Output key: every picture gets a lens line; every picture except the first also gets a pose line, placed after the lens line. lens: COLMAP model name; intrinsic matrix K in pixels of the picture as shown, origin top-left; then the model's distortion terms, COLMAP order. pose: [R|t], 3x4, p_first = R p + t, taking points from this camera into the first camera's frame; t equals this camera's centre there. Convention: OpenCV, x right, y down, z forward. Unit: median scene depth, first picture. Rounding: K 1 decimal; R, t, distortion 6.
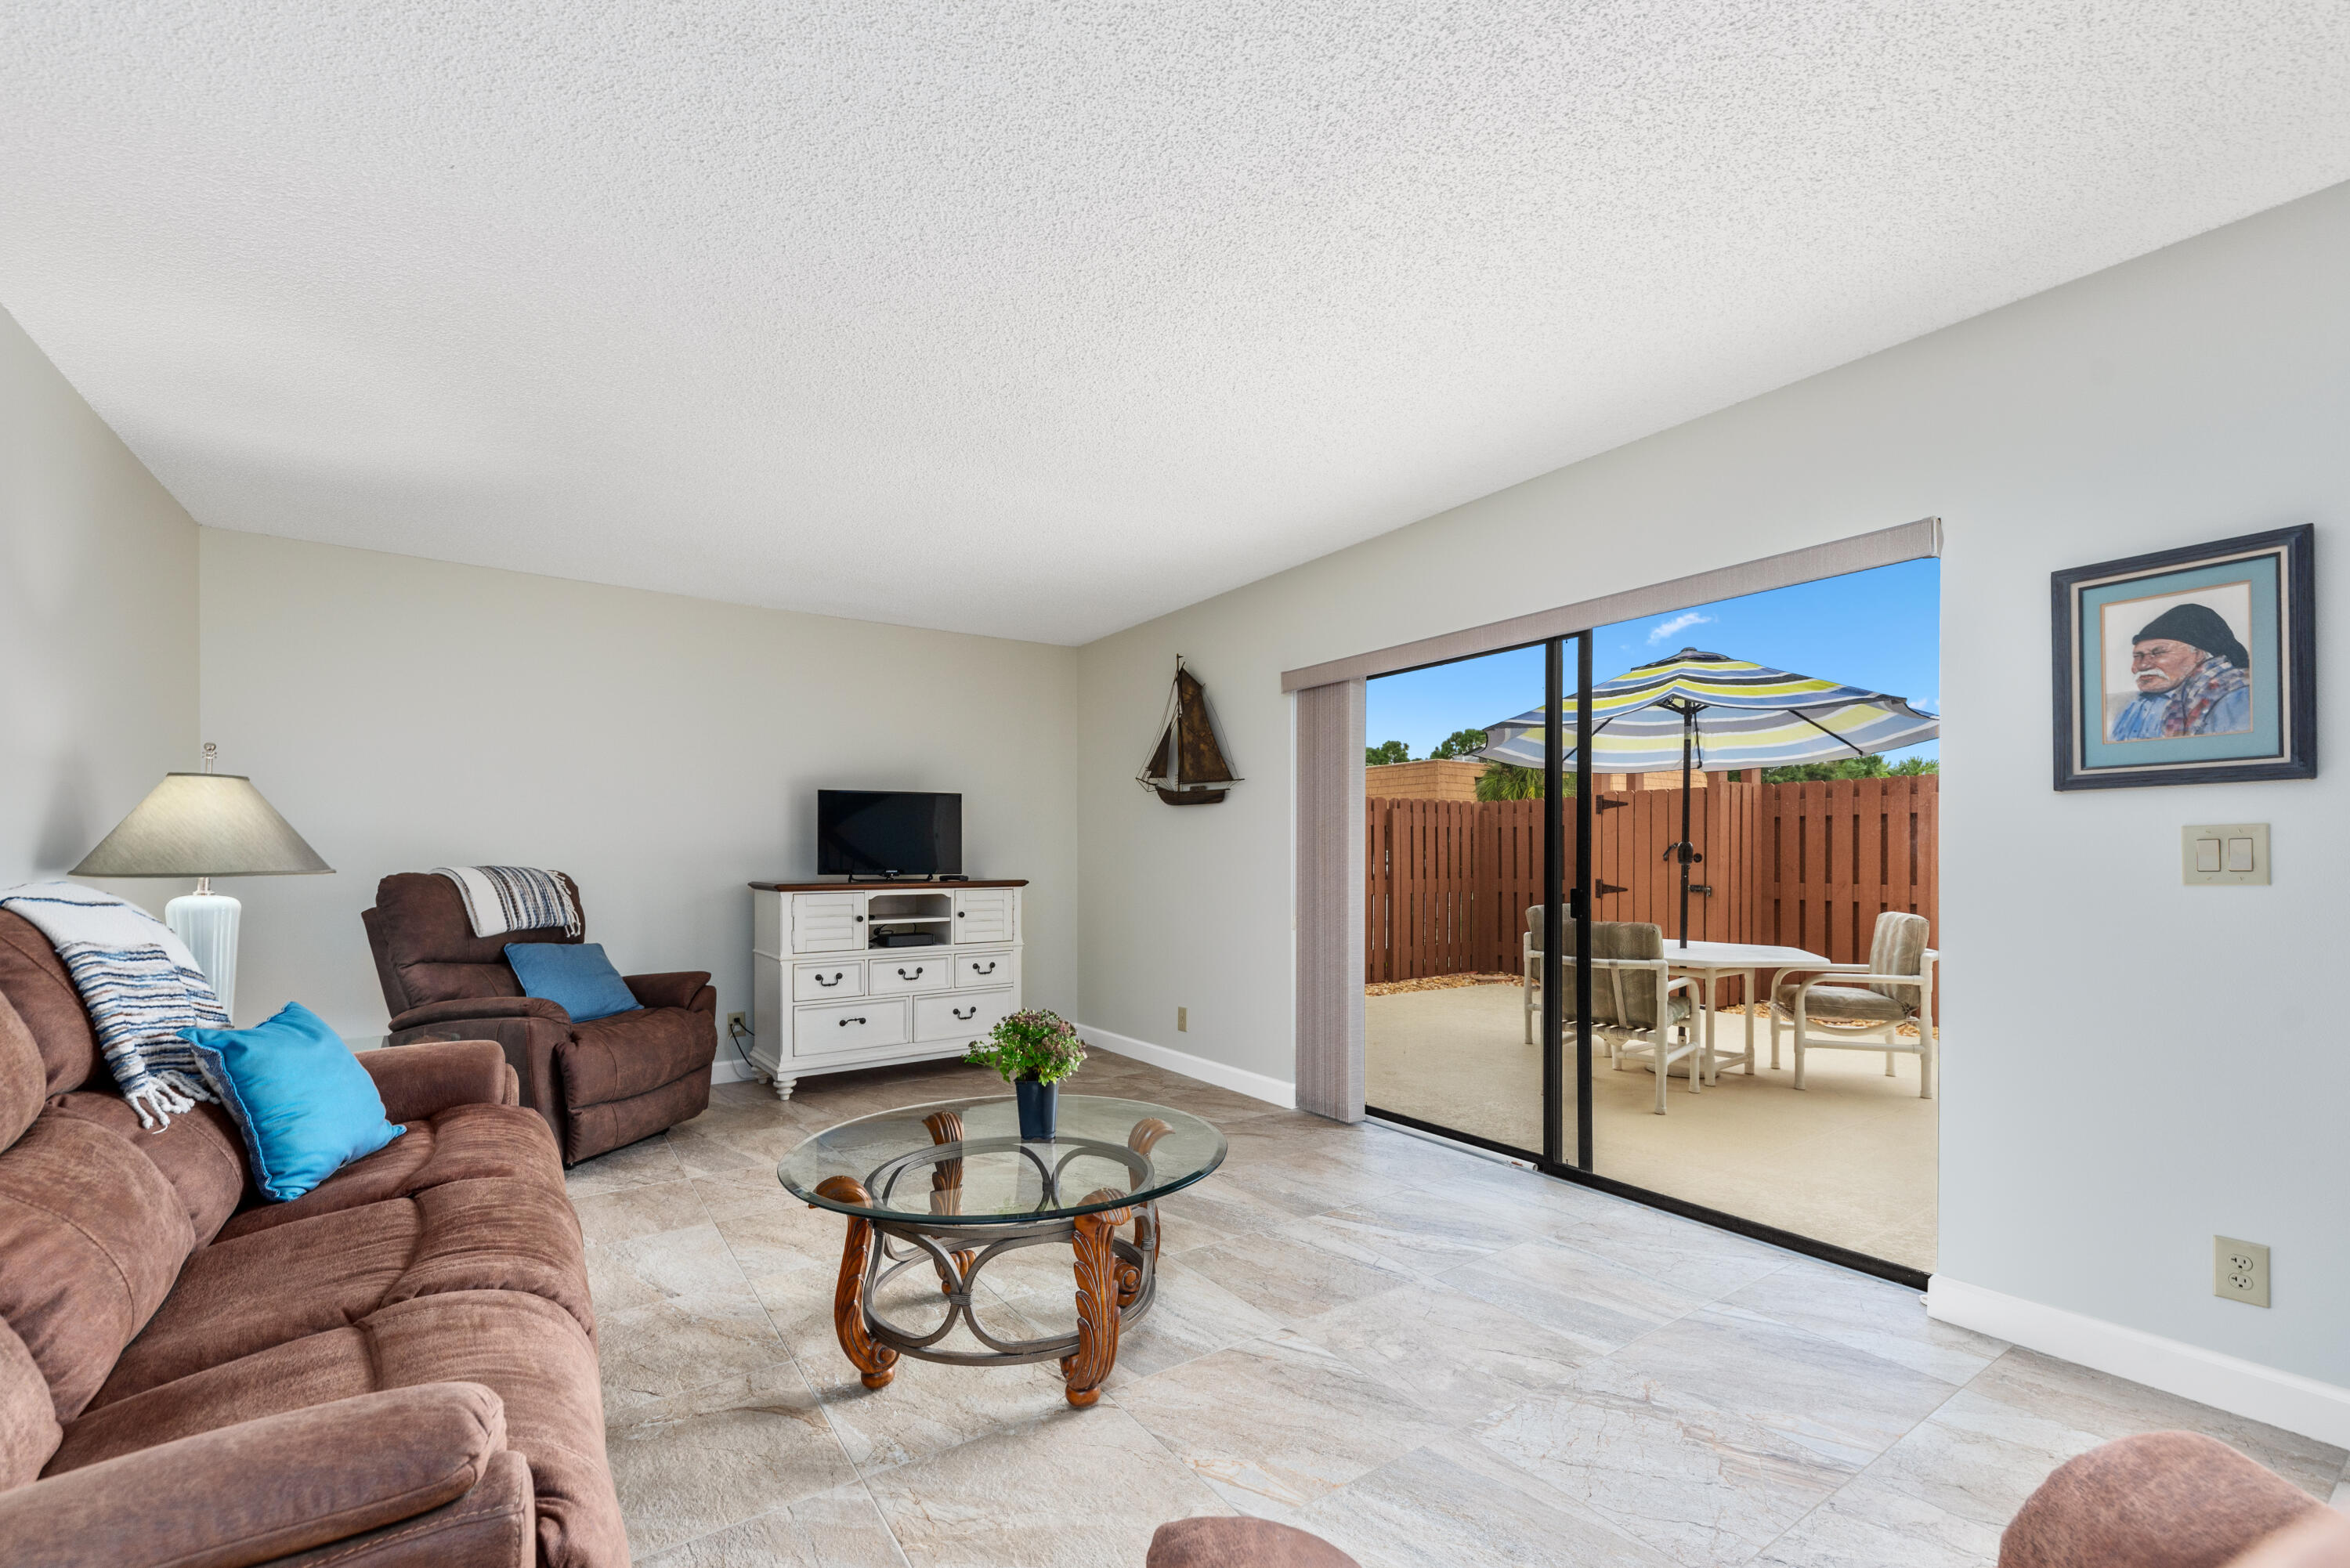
lens RADIAL K [[987.1, 0, 1169.1], [0, 987.1, 847.6], [0, 0, 1]] dist [-0.001570, -0.000042]
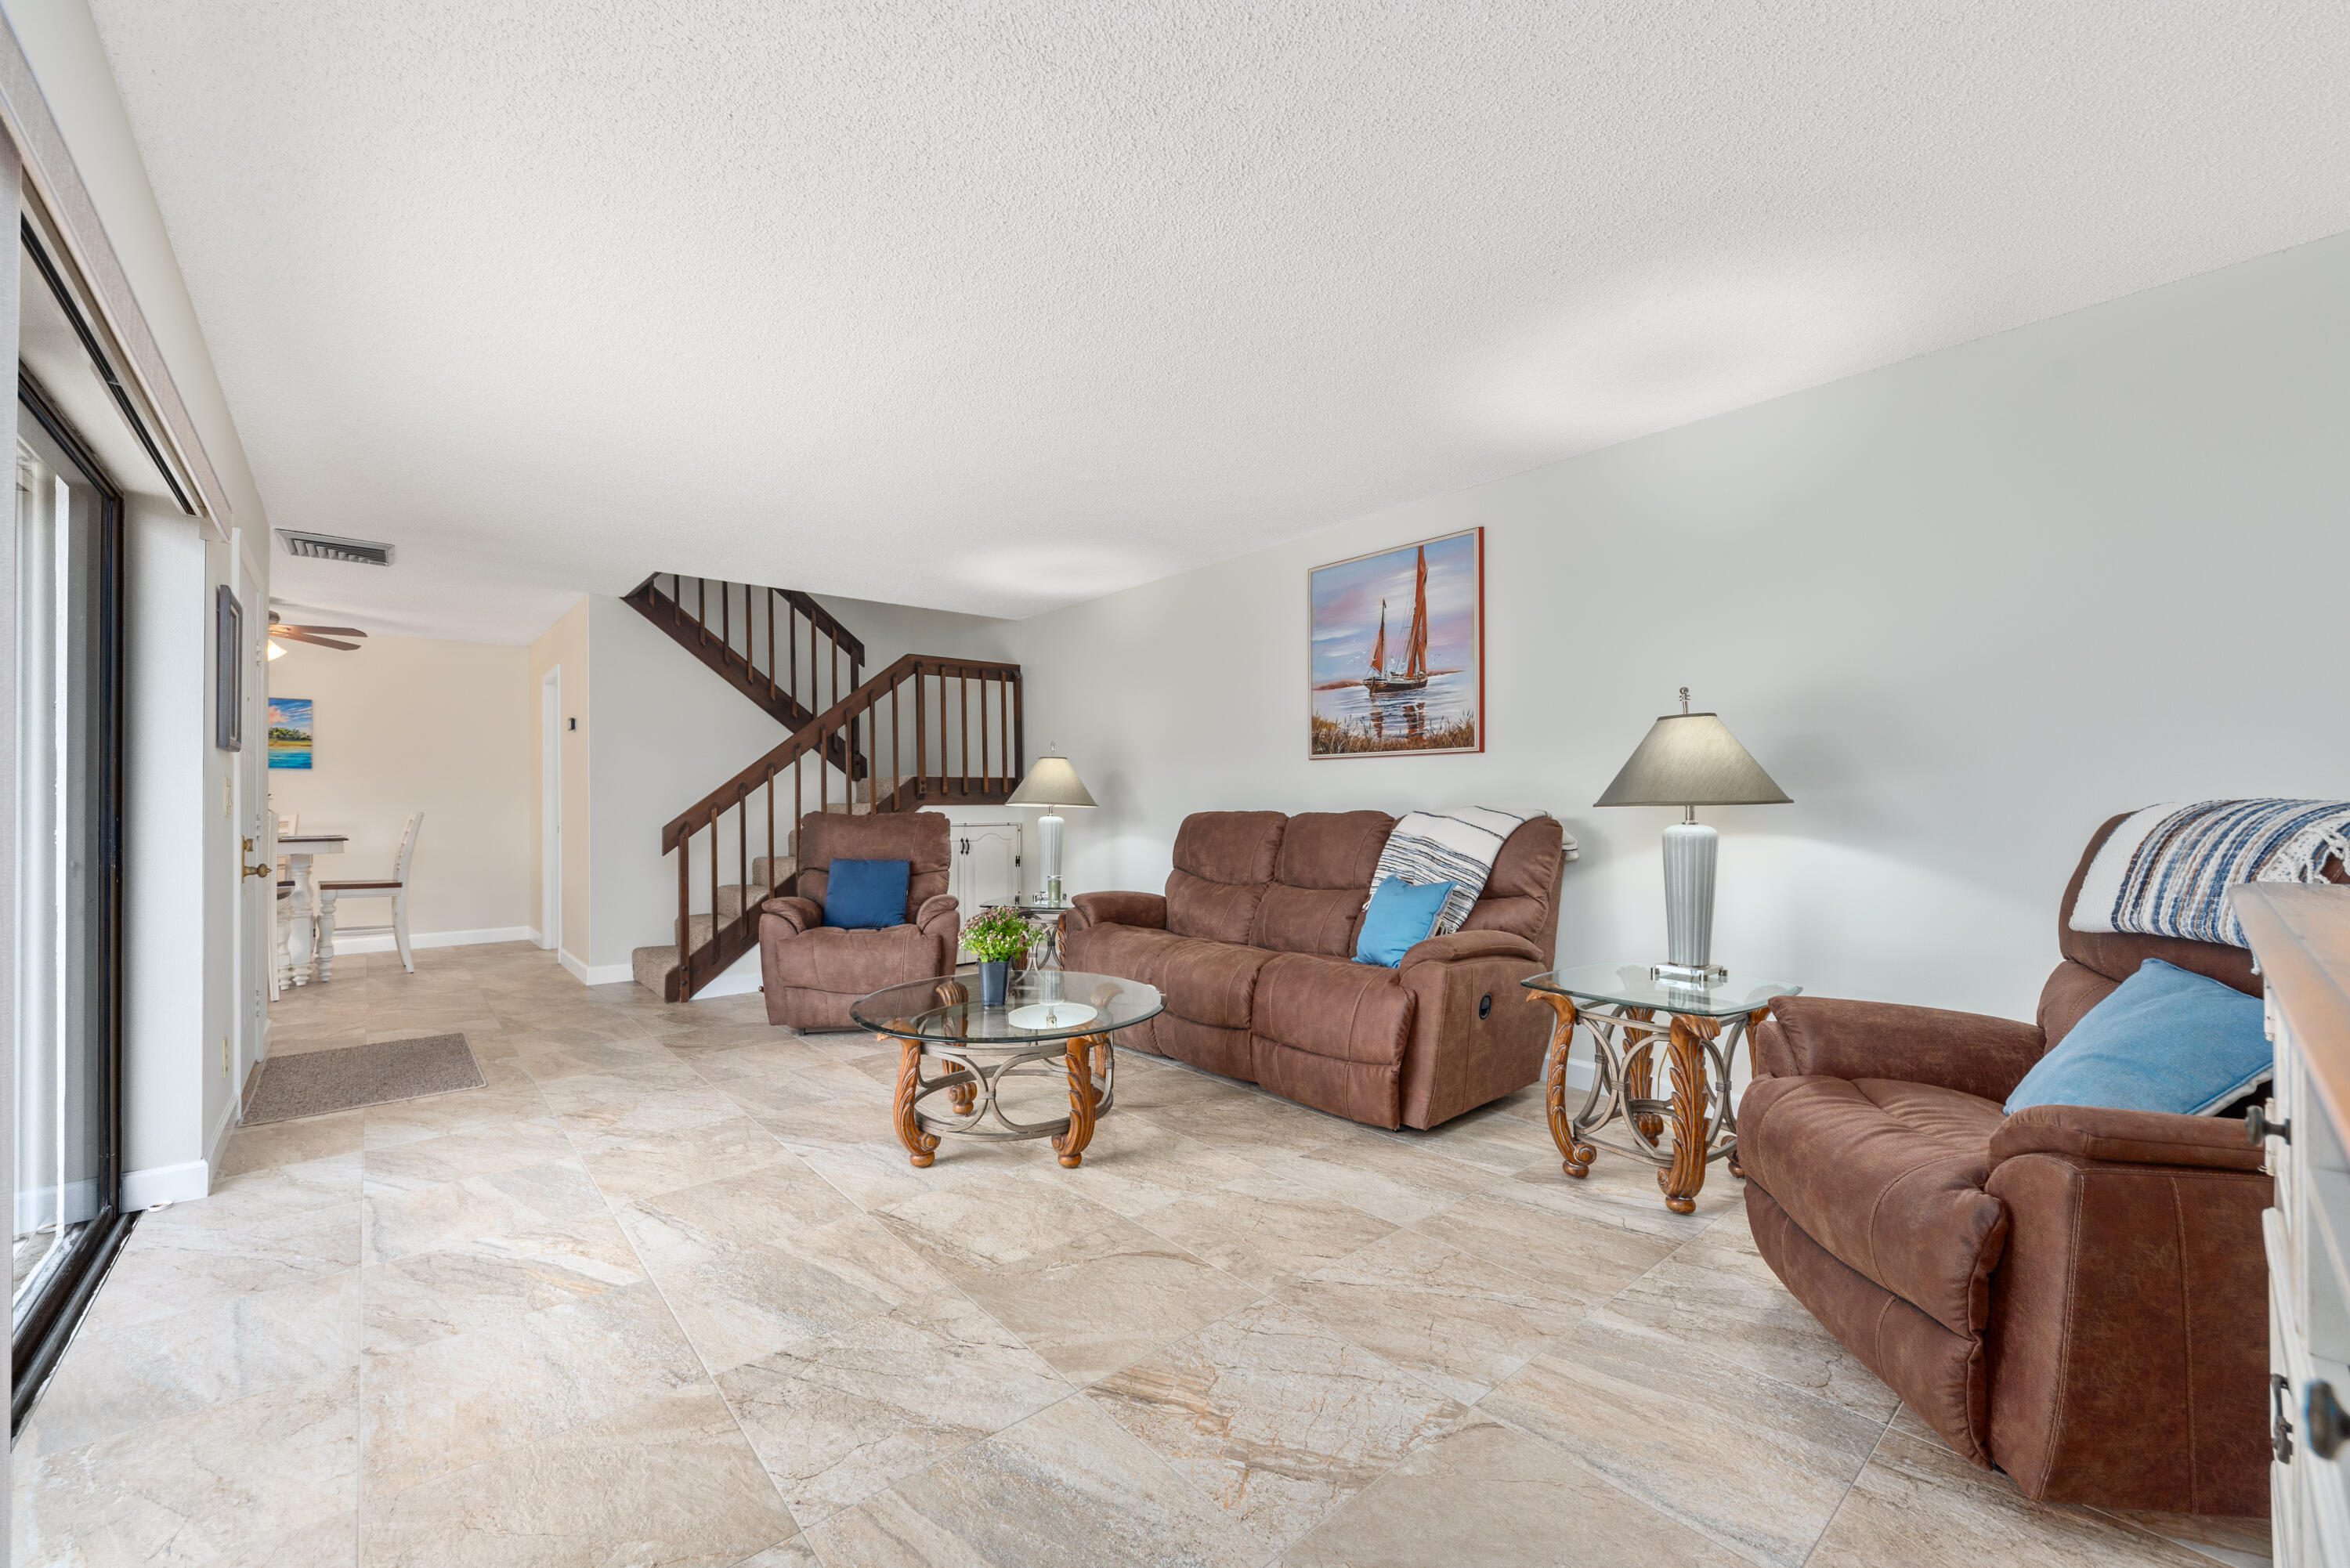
lens RADIAL K [[932.4, 0, 1169.9], [0, 932.4, 791.8], [0, 0, 1]] dist [0.020711, -0.013782]
pose [[-0.993897, 0.001602, -0.110303, -0.126371], [0.004479, 0.999656, -0.025840, 0.025037], [0.110224, -0.026176, -0.993562, 1.300549]]
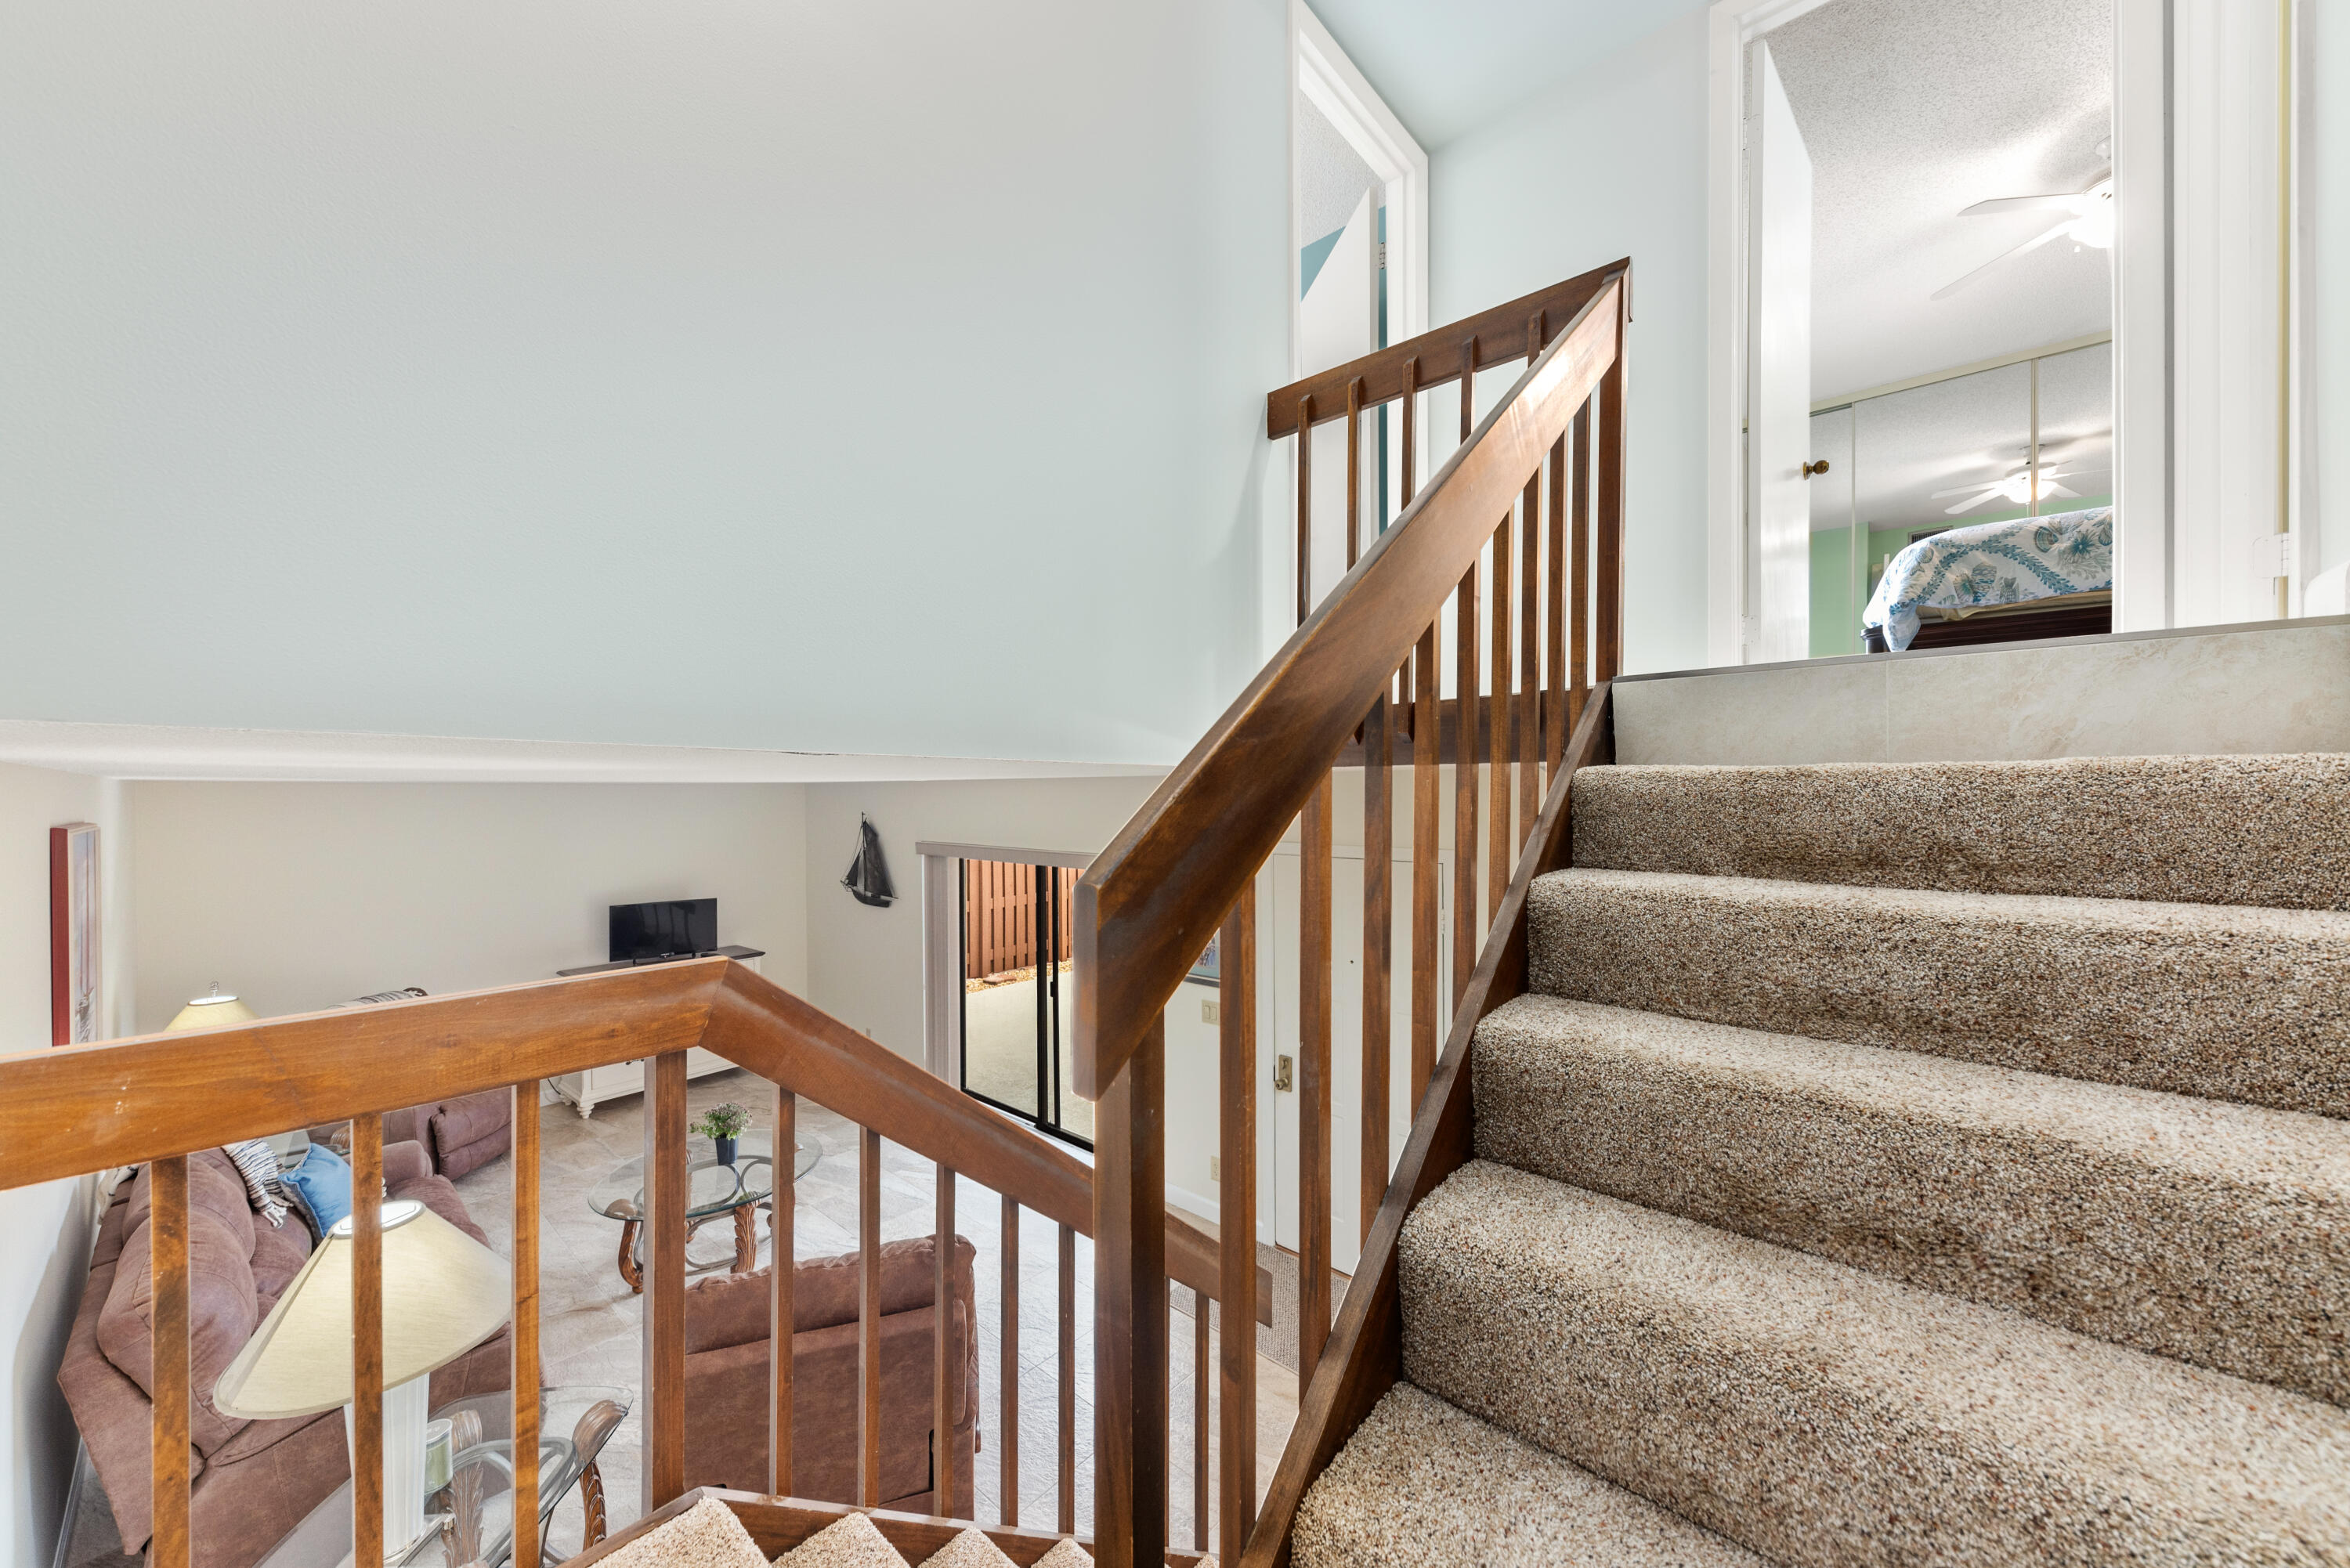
lens RADIAL K [[841.2, 0, 1175.0], [0, 841.2, 784.0], [0, 0, 1]] dist [0.006728, -0.004165]
pose [[0.969196, -0.002423, 0.246280, 0.200174], [0.002078, 0.999996, 0.001664, -0.294722], [-0.246283, -0.001101, 0.969197, -0.559257]]
